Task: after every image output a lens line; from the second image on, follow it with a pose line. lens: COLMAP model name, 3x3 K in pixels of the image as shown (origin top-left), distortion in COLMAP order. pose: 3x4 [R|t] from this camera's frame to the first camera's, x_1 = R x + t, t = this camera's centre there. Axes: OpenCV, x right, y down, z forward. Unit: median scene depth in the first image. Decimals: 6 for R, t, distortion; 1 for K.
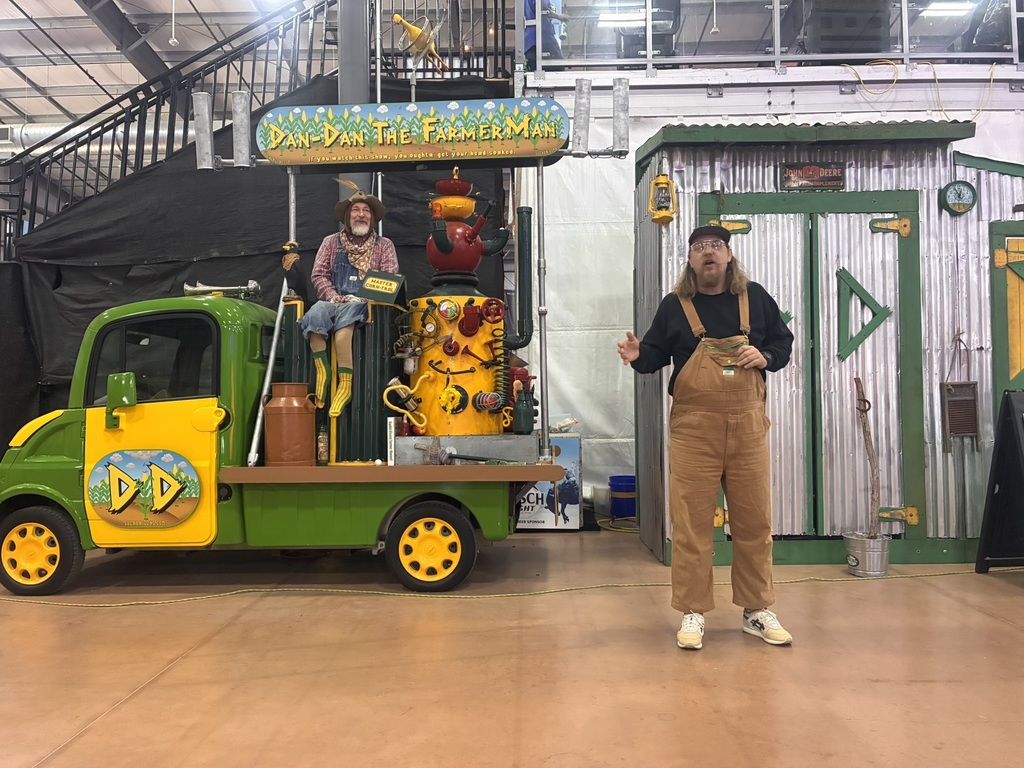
lens RADIAL K [[767.5, 0, 512.0], [0, 767.5, 384.0], [0, 0, 1]] dist [0.027941, -0.007087]
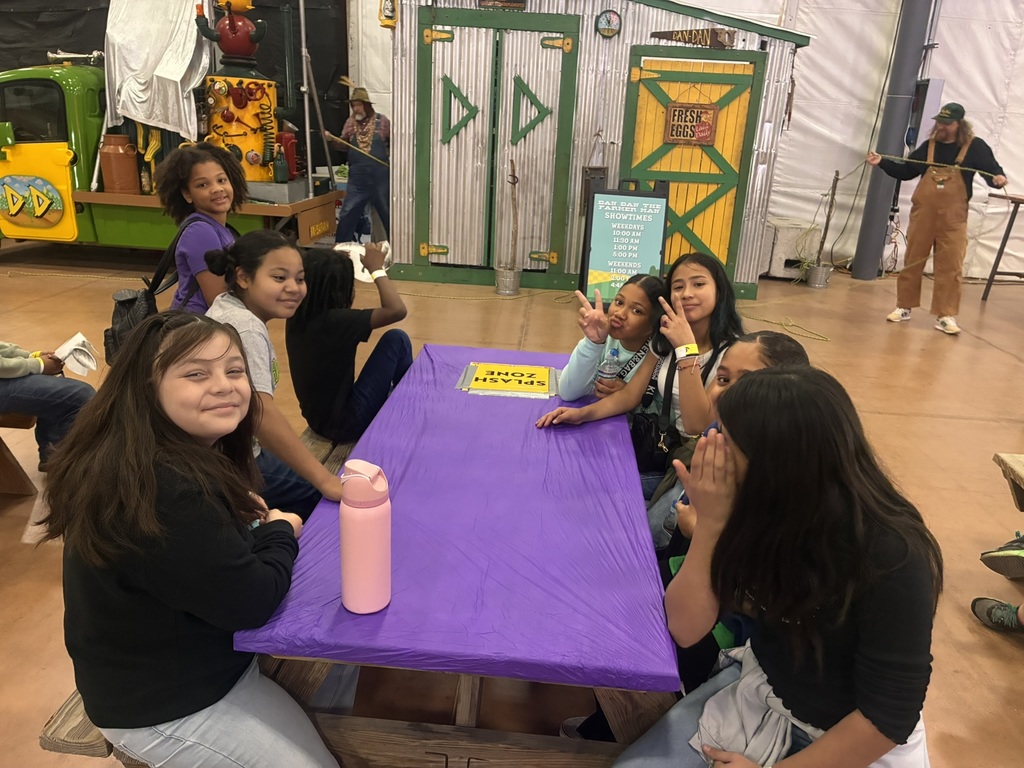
lens RADIAL K [[774.9, 0, 542.6], [0, 774.9, 388.2], [0, 0, 1]] dist [0.099200, -0.133218]
pose [[0.997509, 0.070539, 0.000114, 0.545340], [-0.066350, 0.937722, 0.340993, -0.113161], [0.023946, -0.340151, 0.940066, -0.545367]]
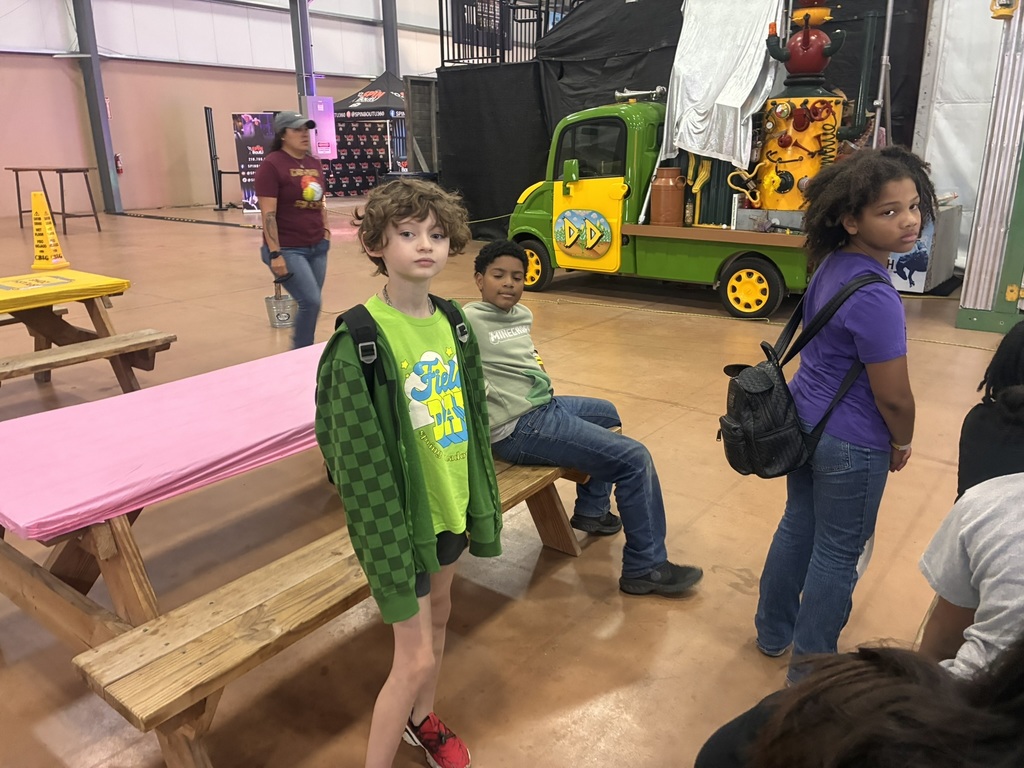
lens RADIAL K [[788.3, 0, 495.0], [0, 788.3, 387.5], [0, 0, 1]] dist [-0.006573, -0.010574]
pose [[0.785167, 0.182750, -0.591706, 0.402512], [0.020583, 0.947238, 0.319870, -0.088925], [0.618943, -0.263331, 0.739978, -0.405032]]
